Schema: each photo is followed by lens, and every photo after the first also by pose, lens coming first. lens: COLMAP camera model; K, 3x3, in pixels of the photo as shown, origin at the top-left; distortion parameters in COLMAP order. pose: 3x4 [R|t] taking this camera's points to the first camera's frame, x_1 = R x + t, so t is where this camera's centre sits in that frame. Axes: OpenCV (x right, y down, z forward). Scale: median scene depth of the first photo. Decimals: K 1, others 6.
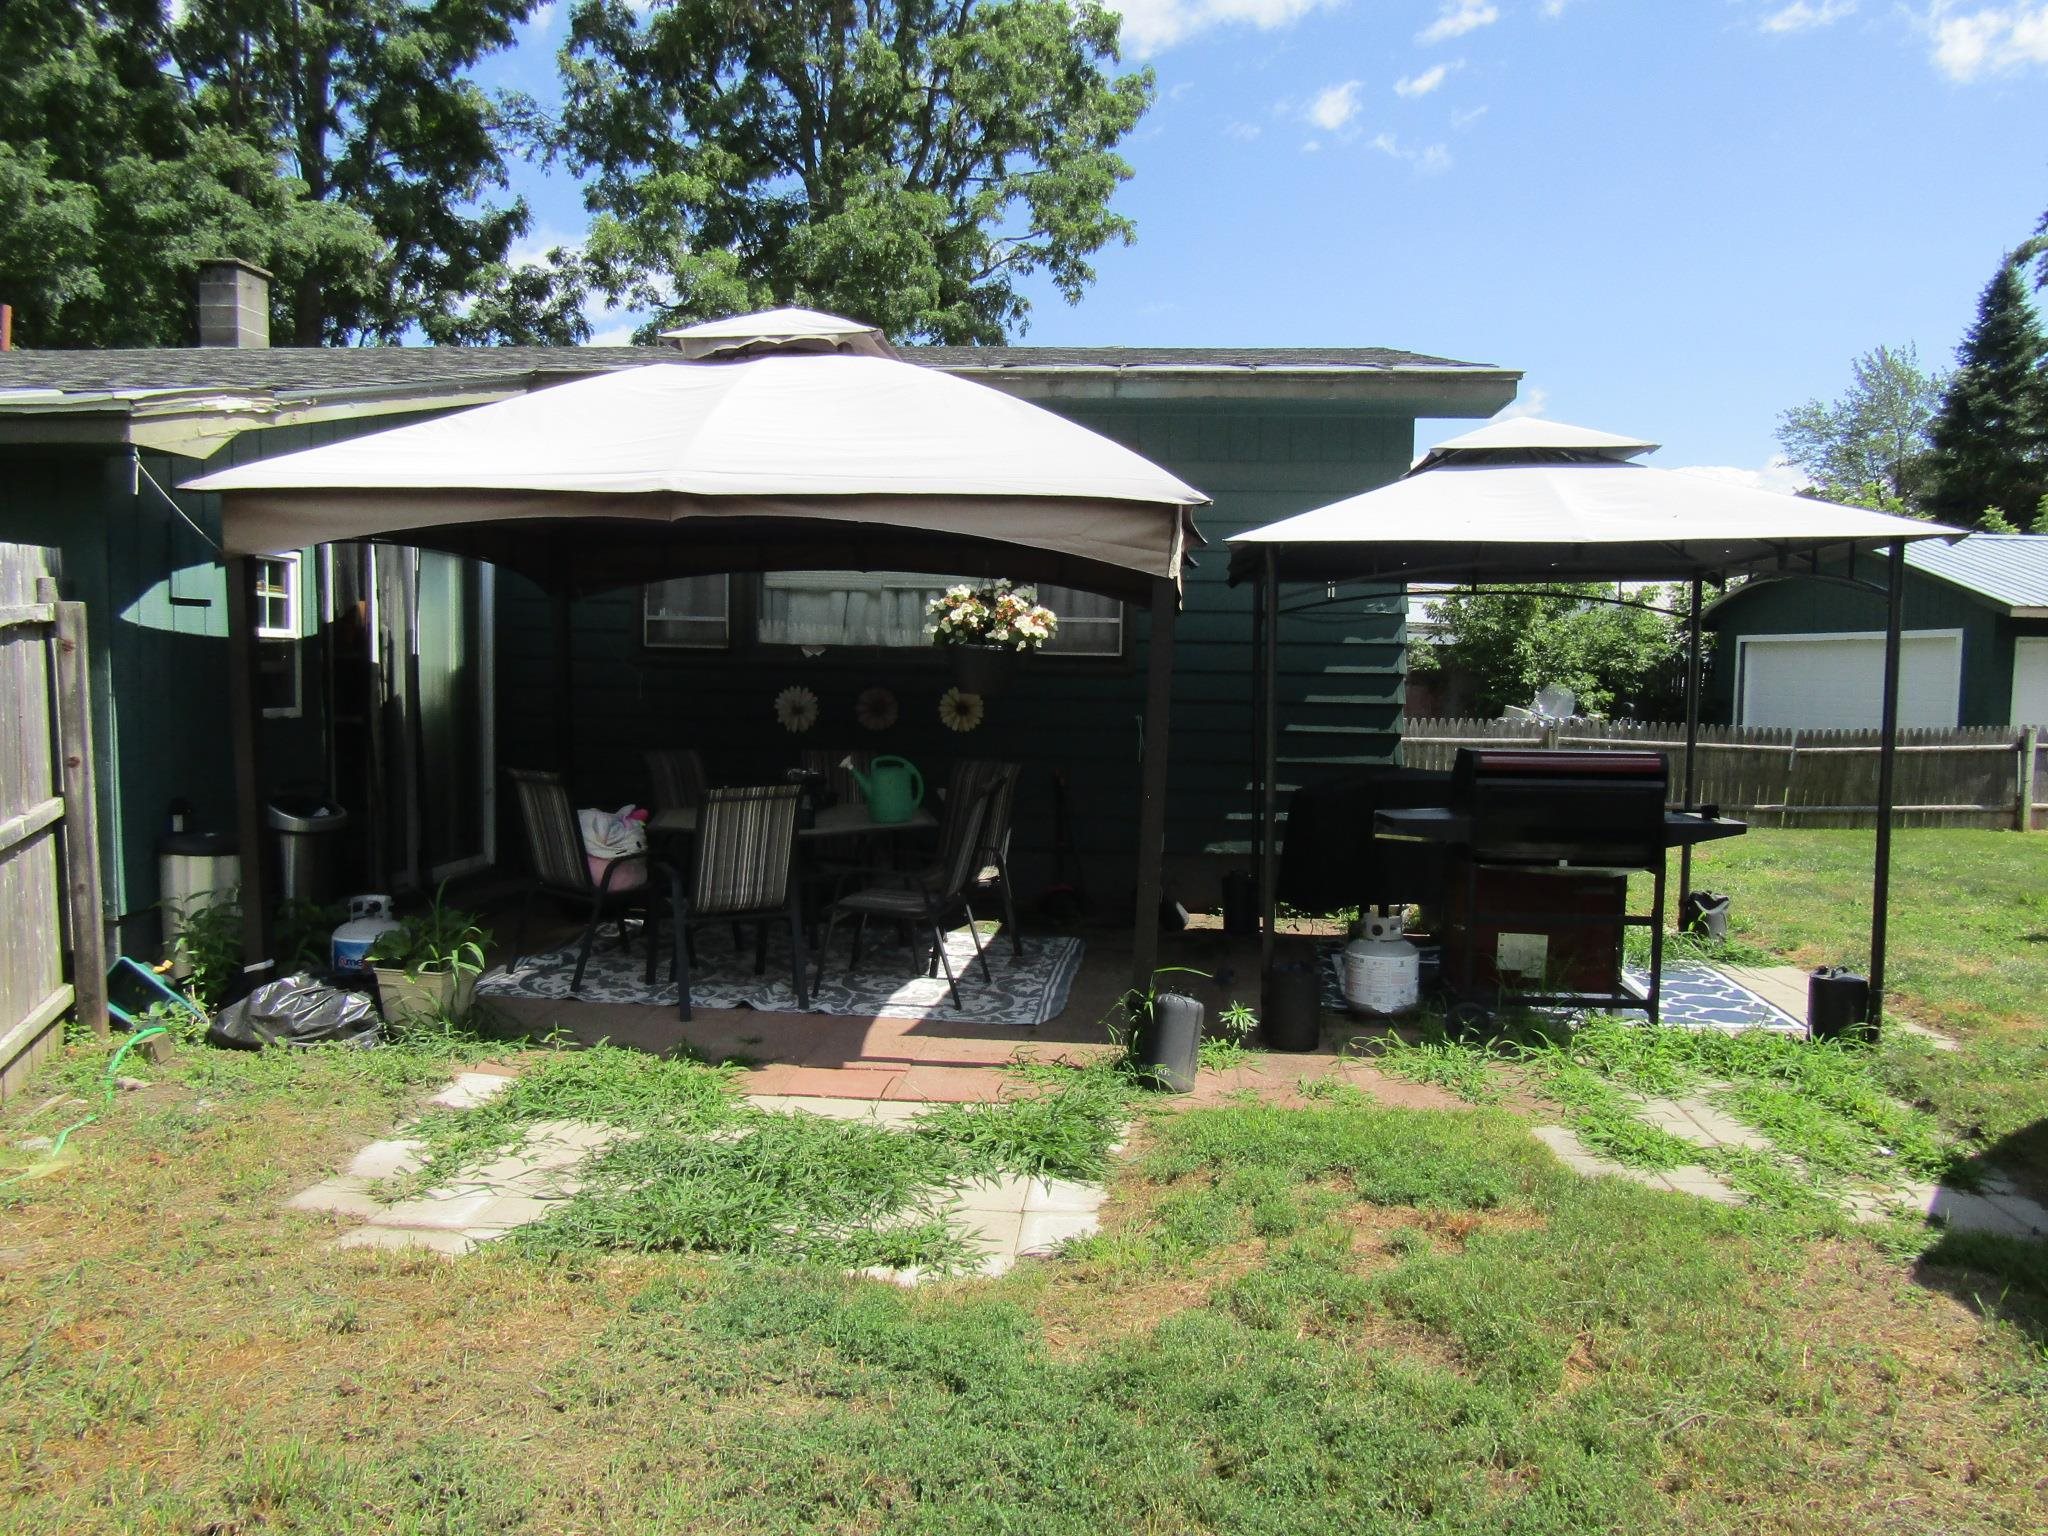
lens RADIAL K [[1461.7, 0, 1024.0], [0, 1461.7, 768.0], [0, 0, 1]] dist [-0.004062, 0.002810]
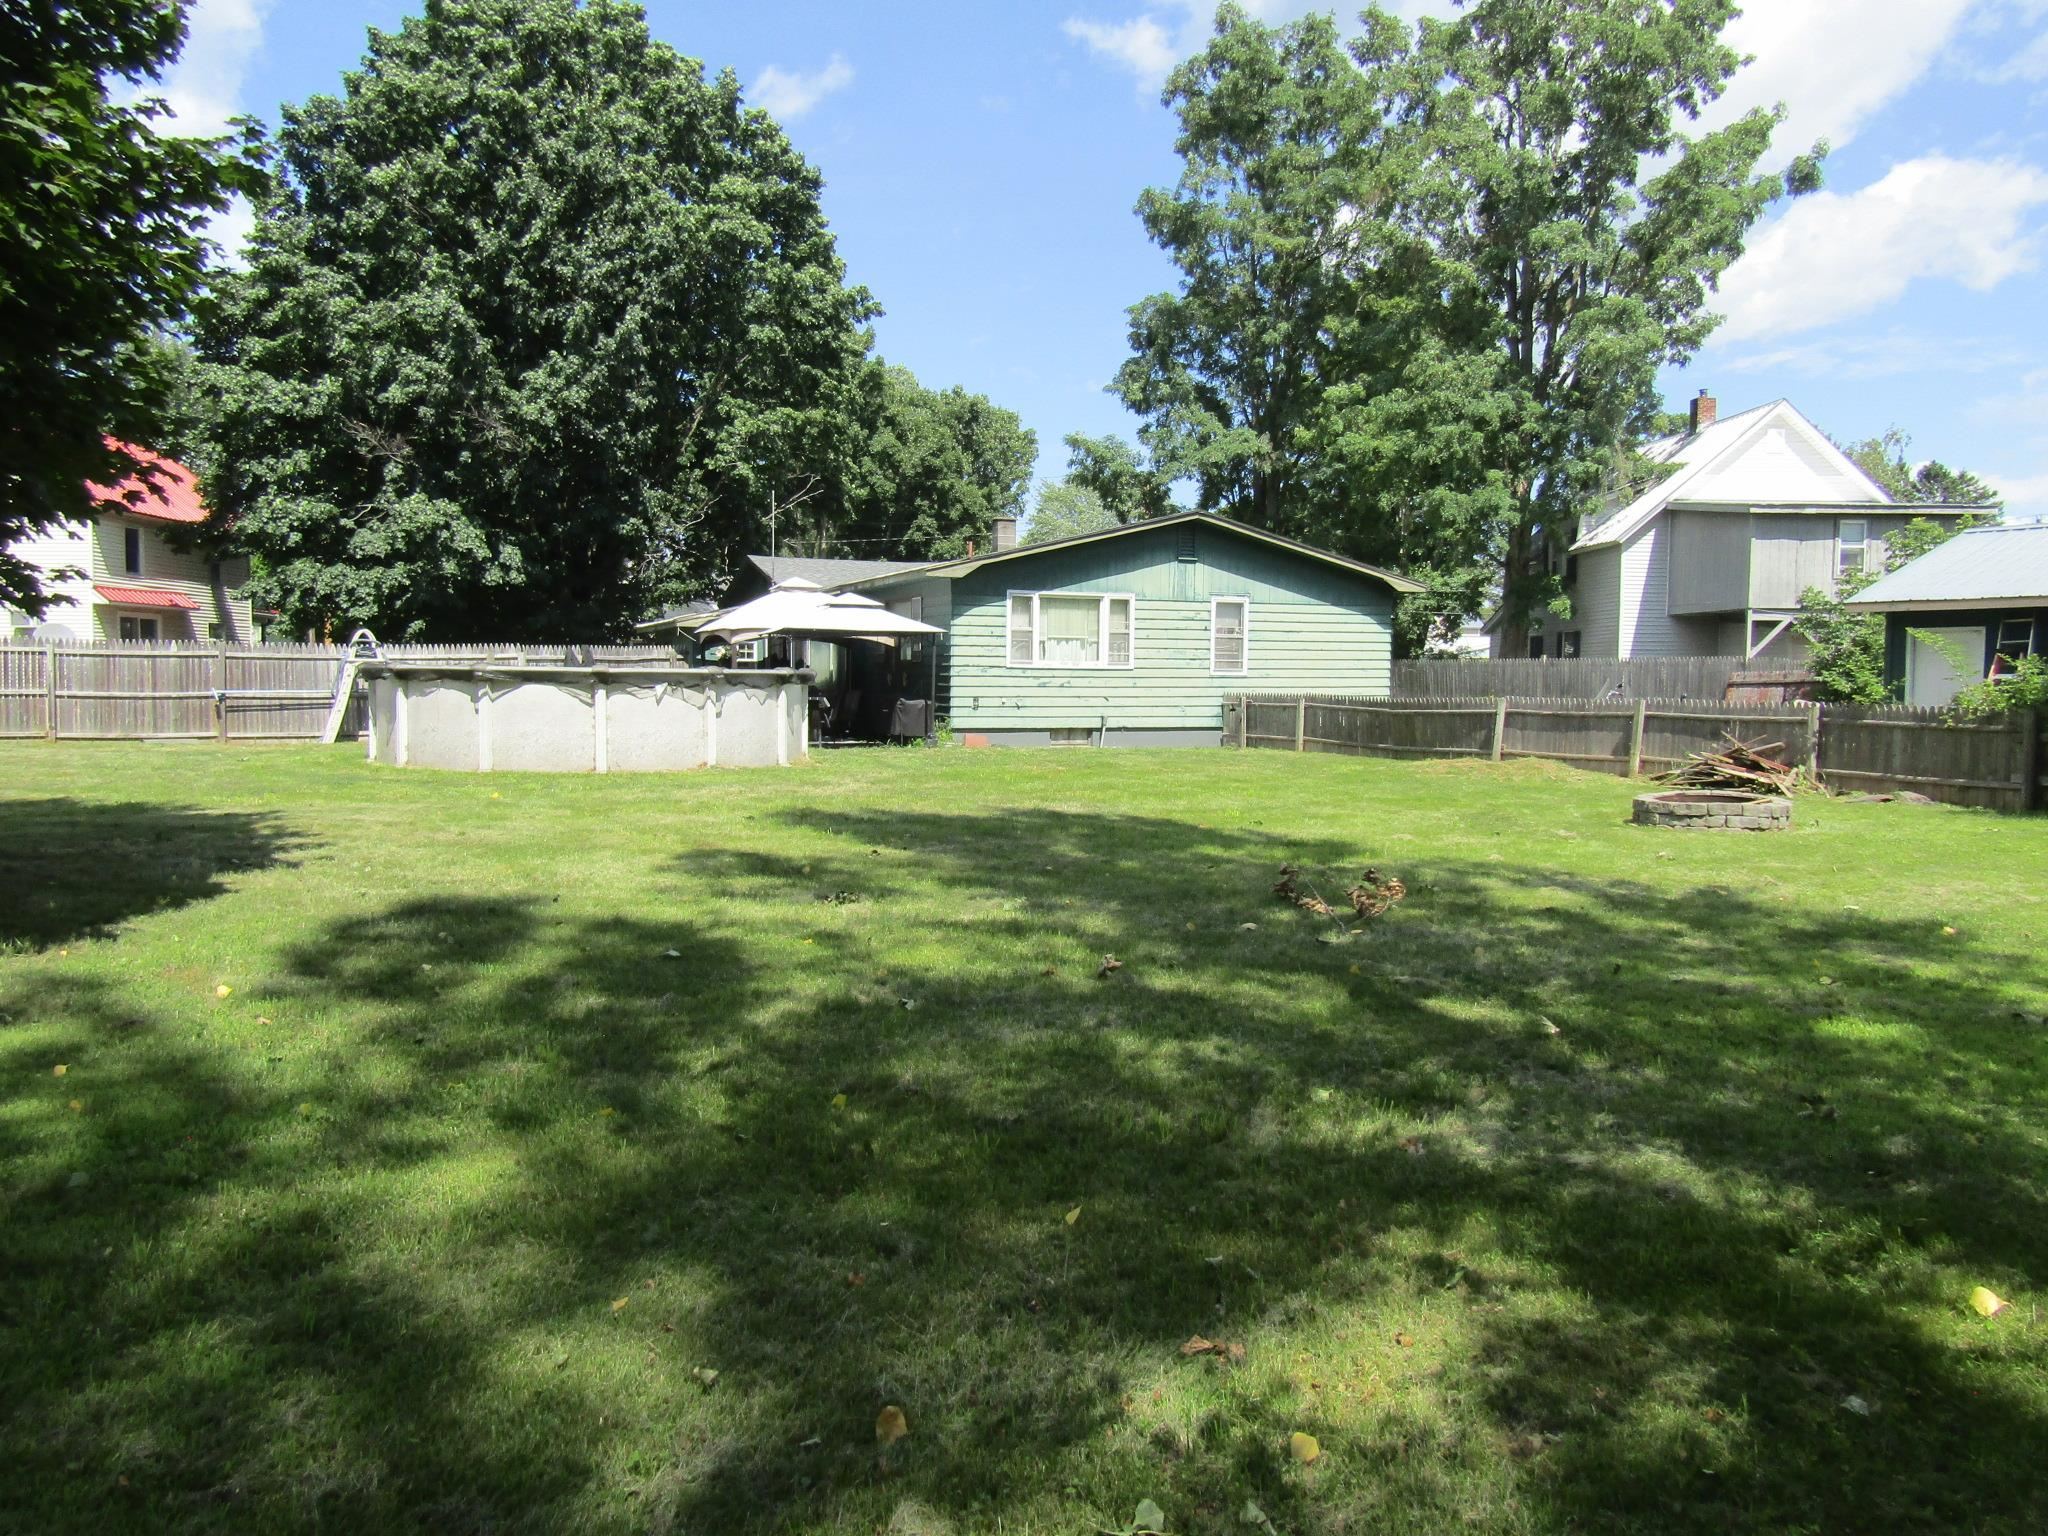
lens RADIAL K [[1487.3, 0, 1046.1], [0, 1487.3, 775.6], [0, 0, 1]] dist [-0.005226, -0.002576]
pose [[0.435358, 0.047783, -0.898988, 1.906261], [-0.063124, 0.997753, 0.022463, 0.048037], [0.898041, 0.046968, 0.437396, -0.072629]]
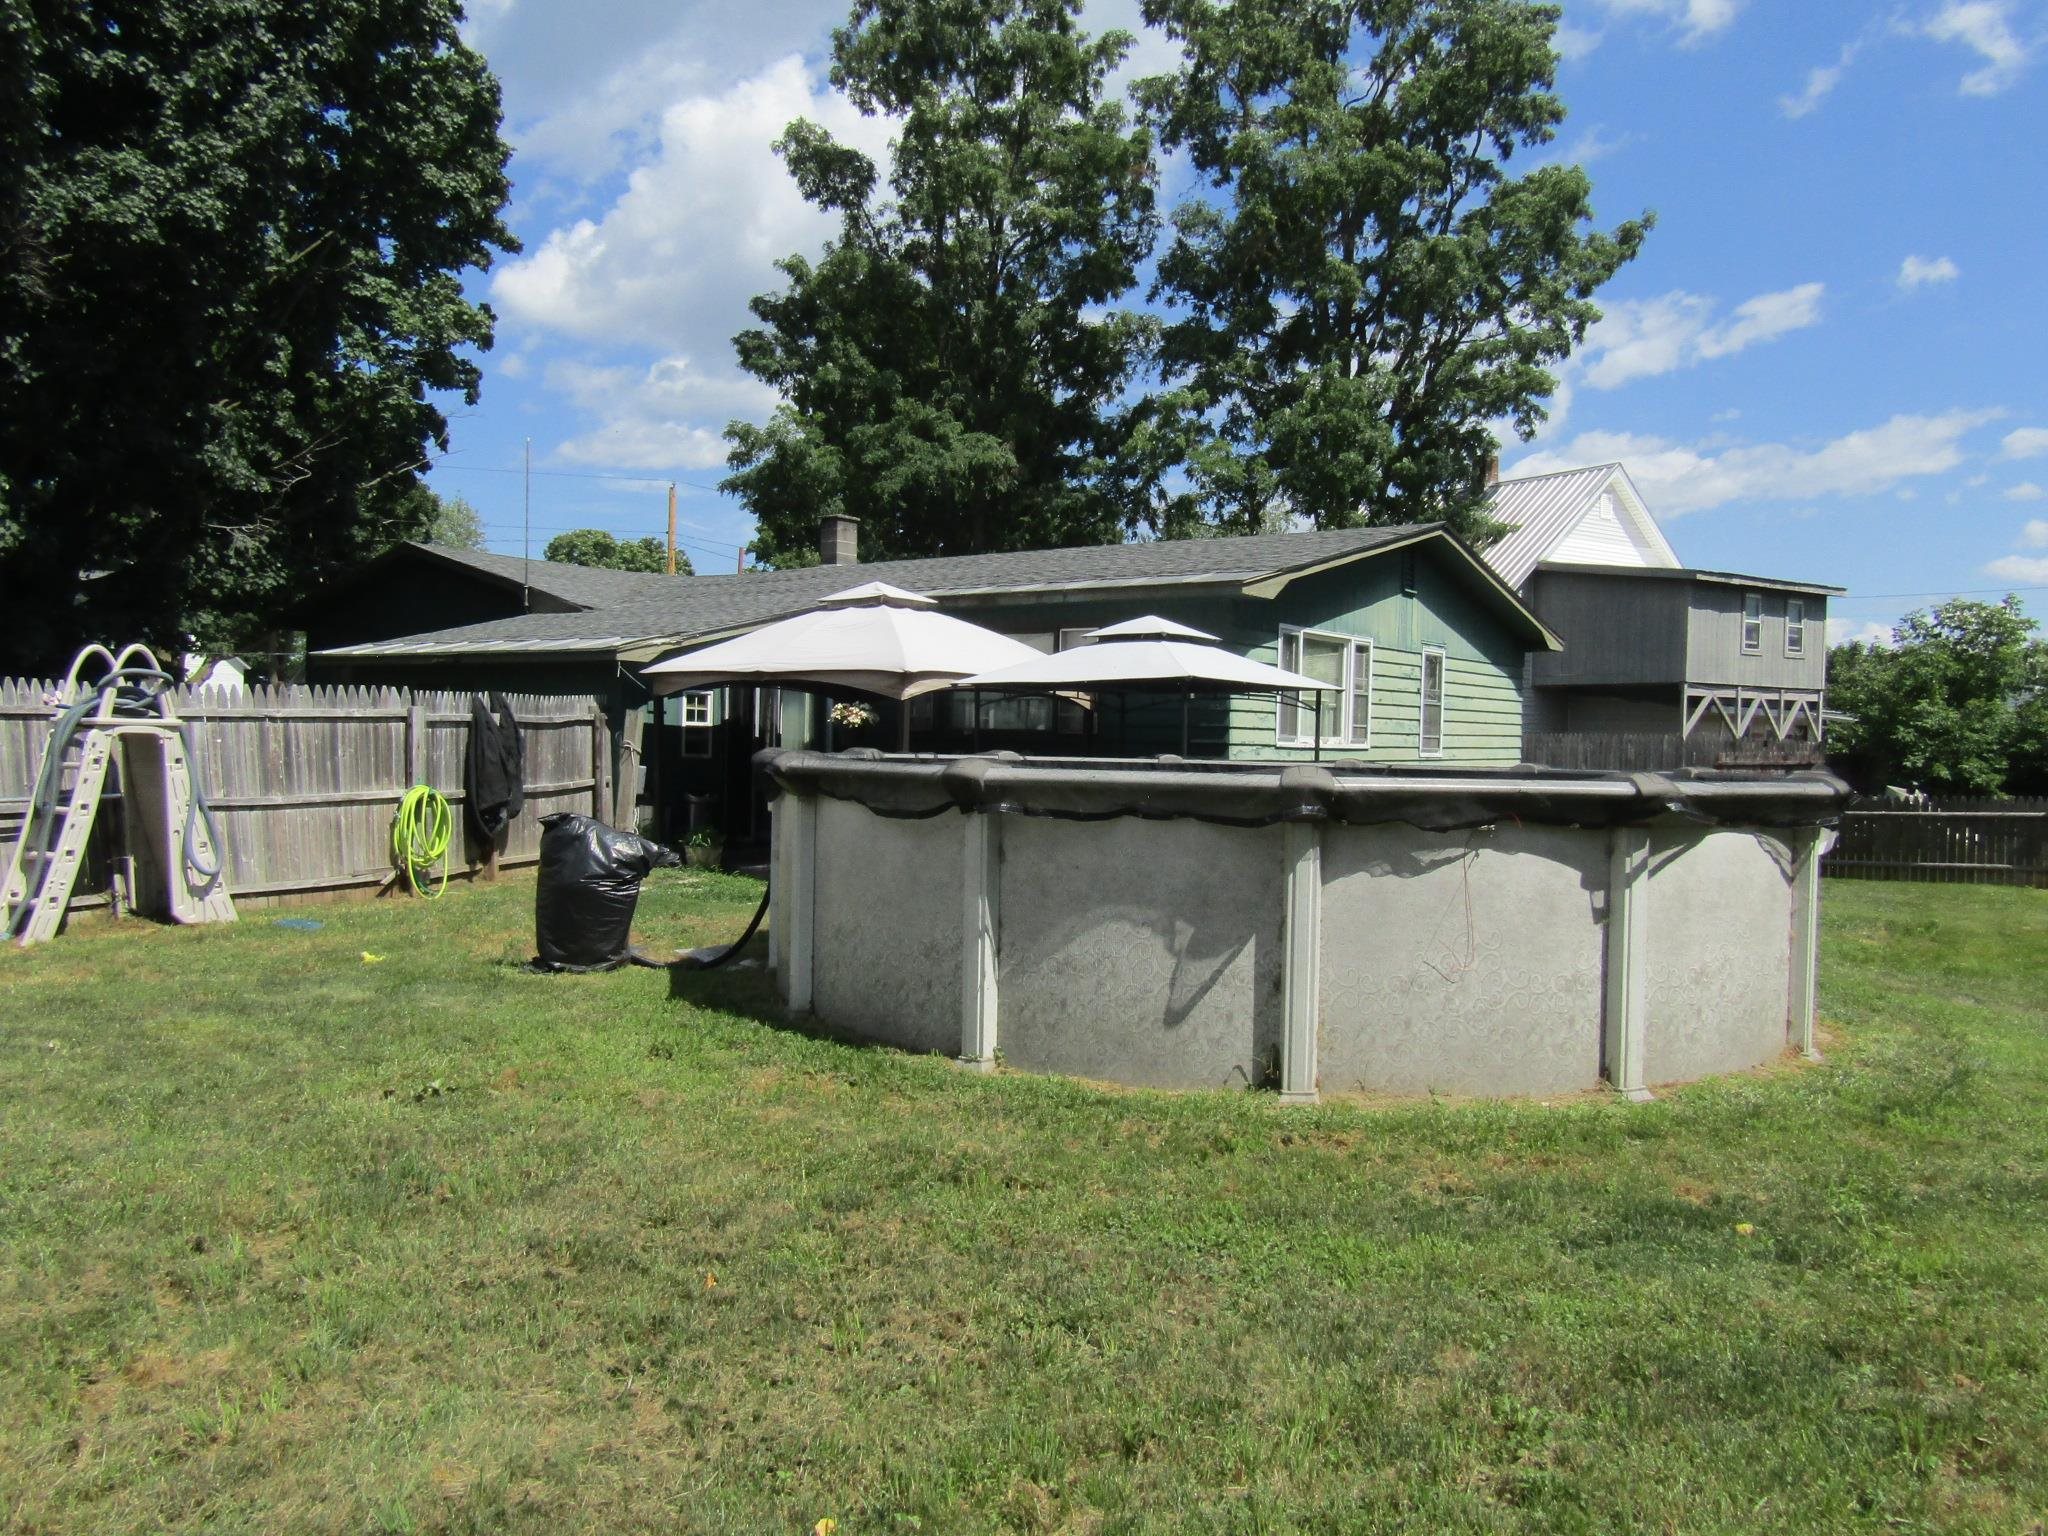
lens RADIAL K [[1504.5, 0, 1024.0], [0, 1504.5, 768.0], [0, 0, 1]] dist [-0.005530, -0.002276]
pose [[0.849372, 0.009954, -0.527700, 0.624945], [-0.042241, 0.997897, -0.049167, 0.040562], [0.526101, 0.064052, 0.848007, -0.417714]]
